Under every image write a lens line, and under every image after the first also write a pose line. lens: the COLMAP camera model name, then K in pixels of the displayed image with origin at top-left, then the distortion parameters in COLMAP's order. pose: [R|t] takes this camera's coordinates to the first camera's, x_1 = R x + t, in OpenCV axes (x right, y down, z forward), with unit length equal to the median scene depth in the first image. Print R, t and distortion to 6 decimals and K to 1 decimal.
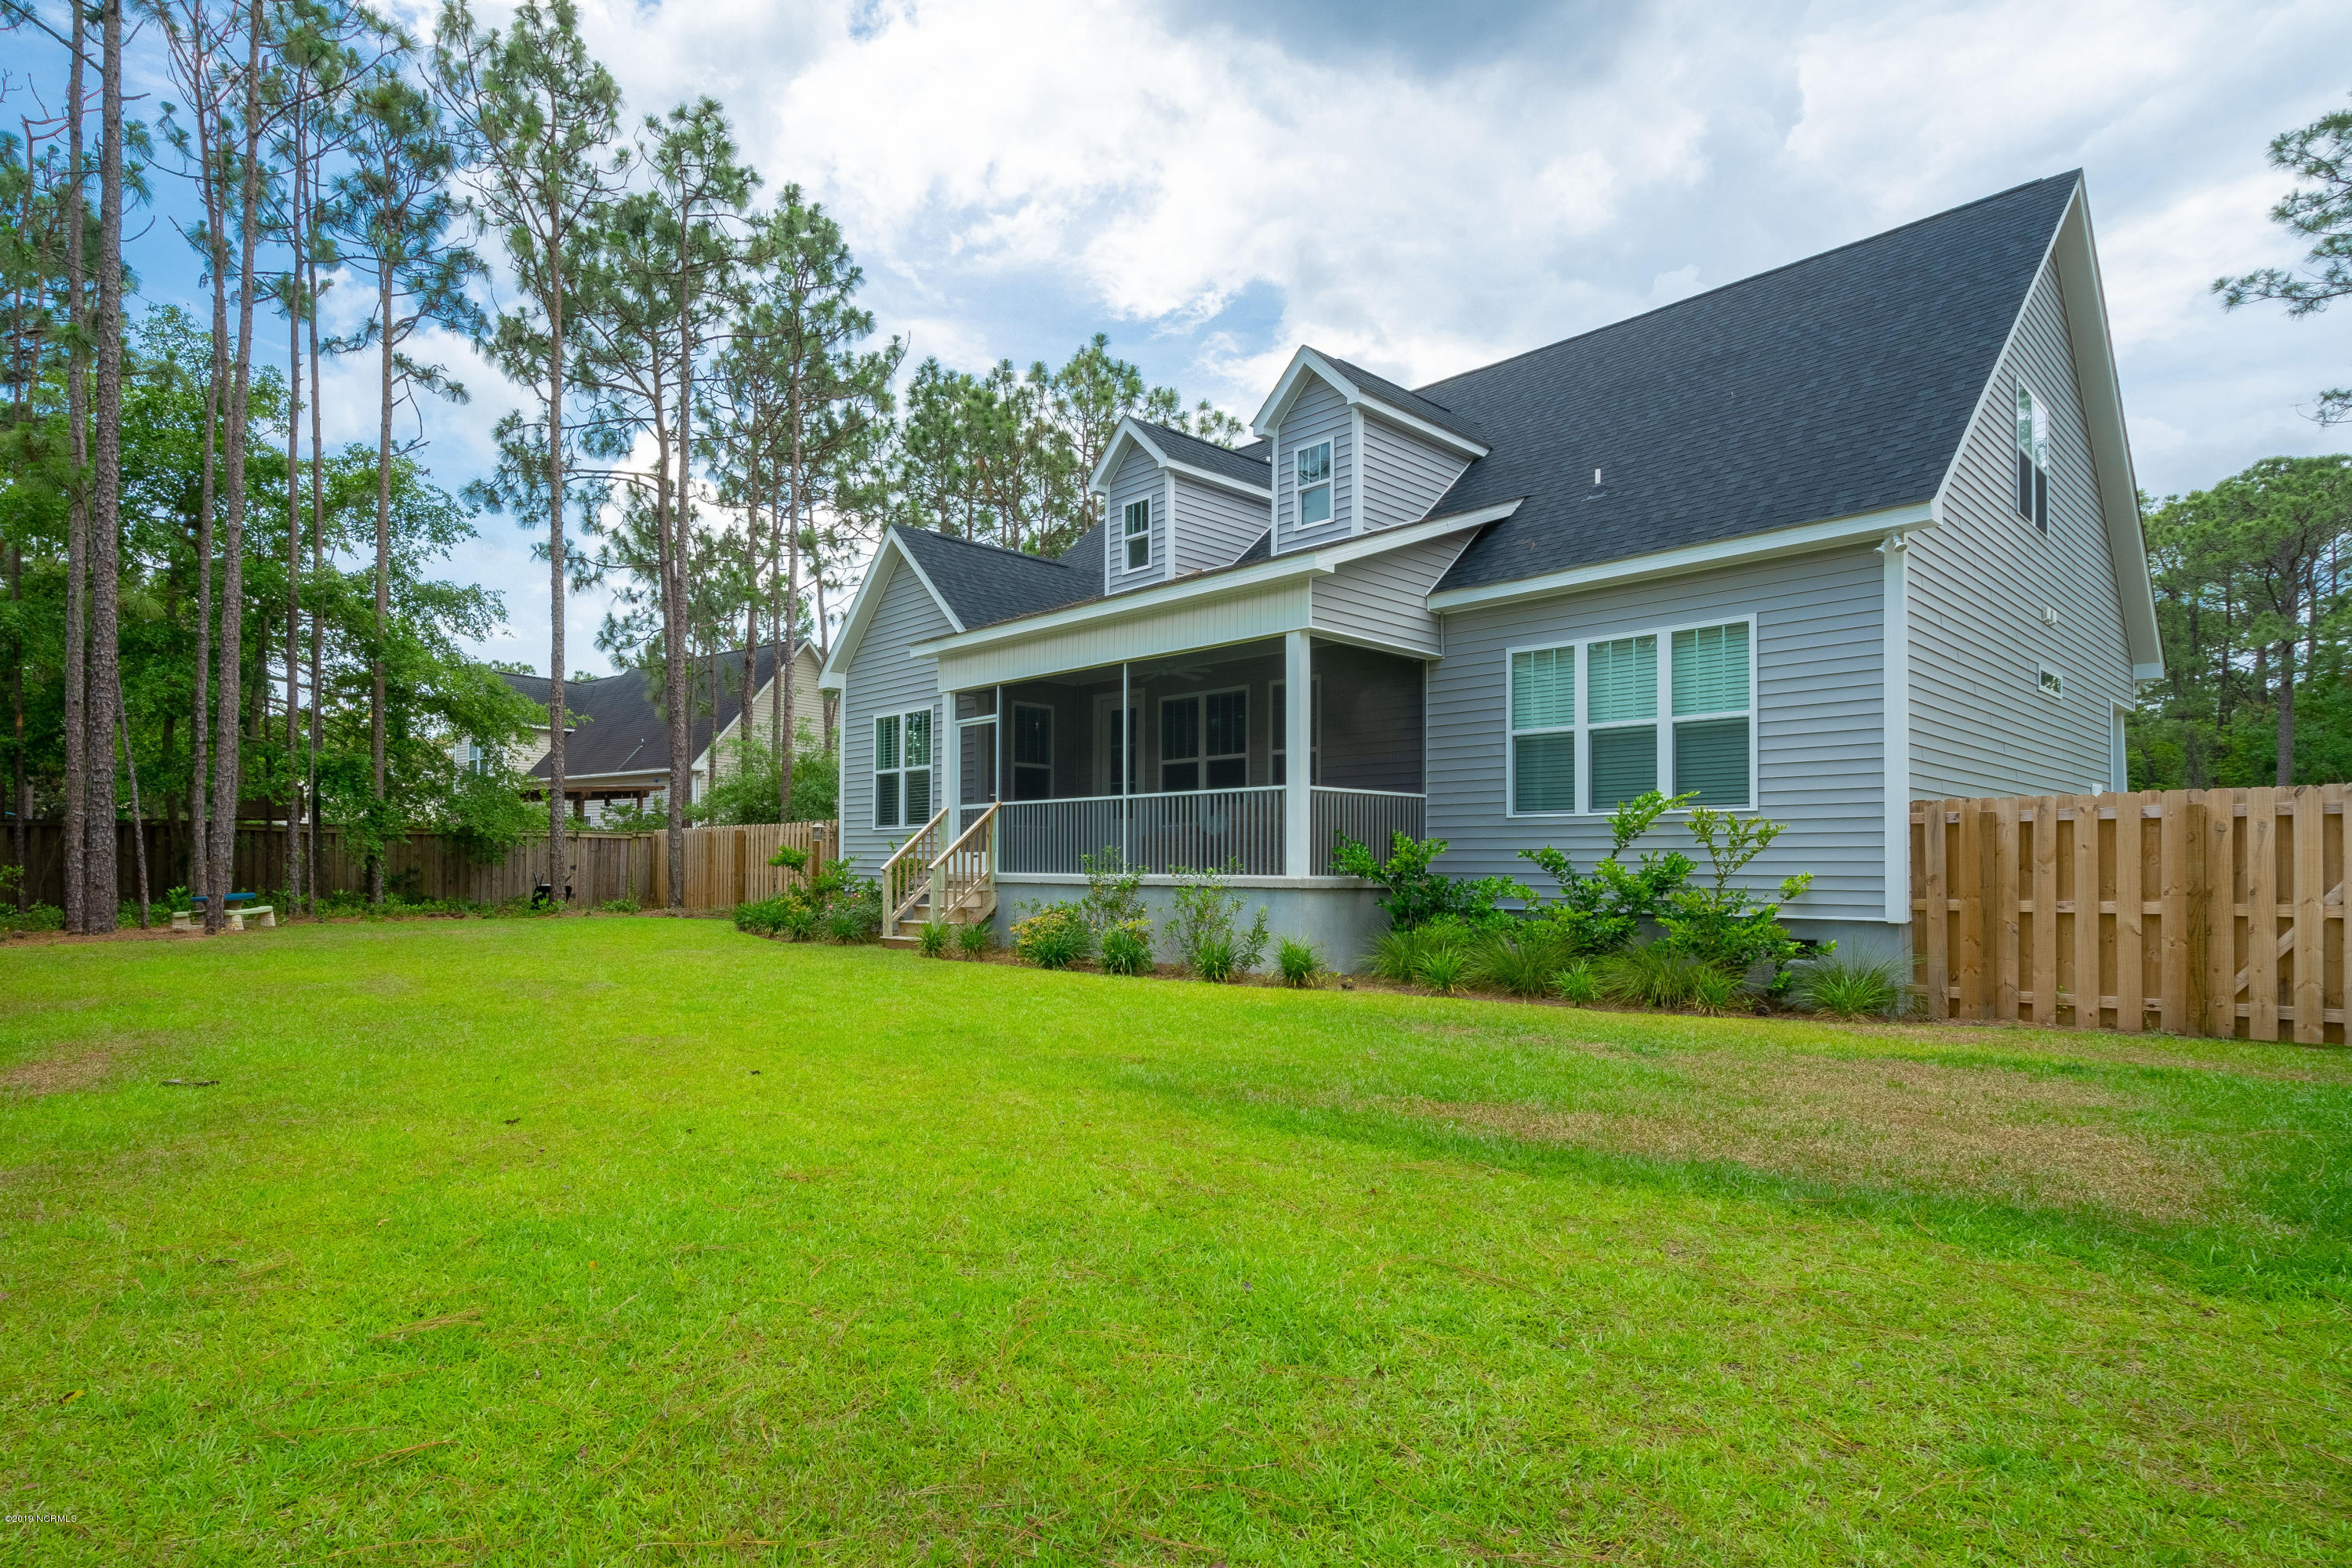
lens RADIAL K [[1225.4, 0, 1173.3], [0, 1225.4, 852.4], [0, 0, 1]] dist [0.002811, 0.000488]
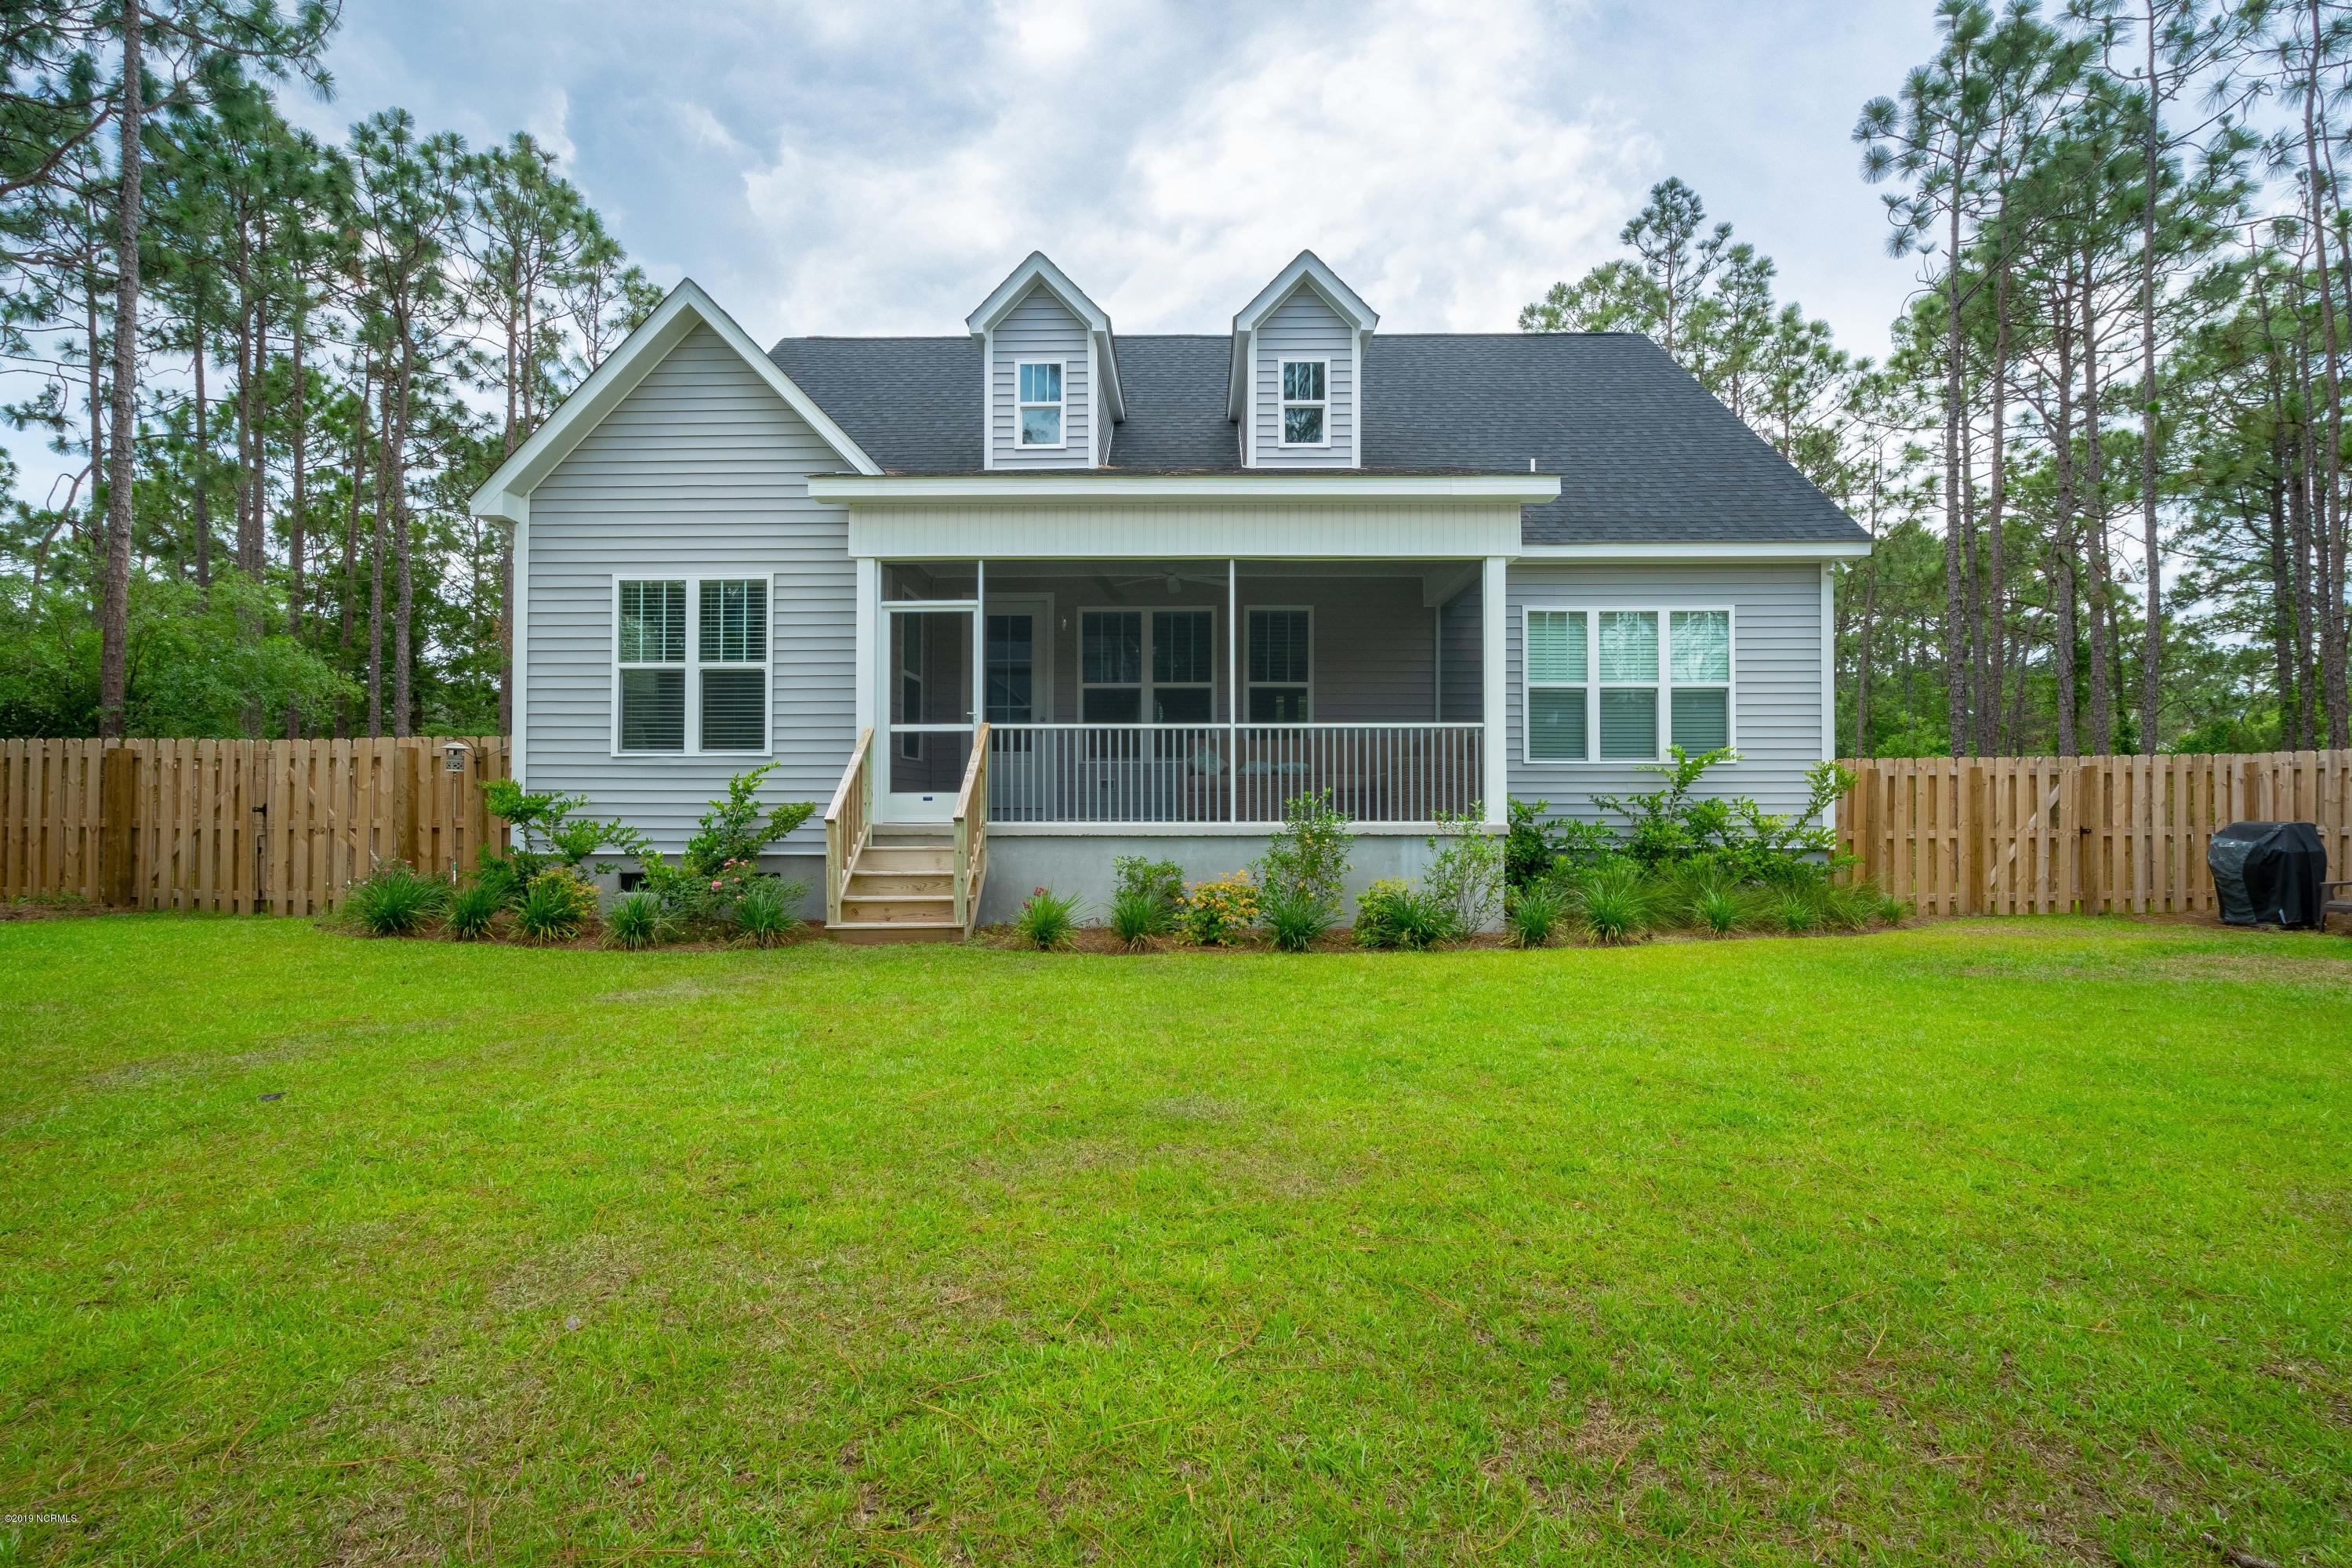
lens RADIAL K [[982.3, 0, 1176.0], [0, 982.3, 784.0], [0, 0, 1]] dist [0.000682, 0.000044]
pose [[0.698106, 0.004590, 0.715980, -0.531965], [-0.003800, 0.999989, -0.002705, -0.006621], [-0.715984, -0.000832, 0.698116, 0.591490]]
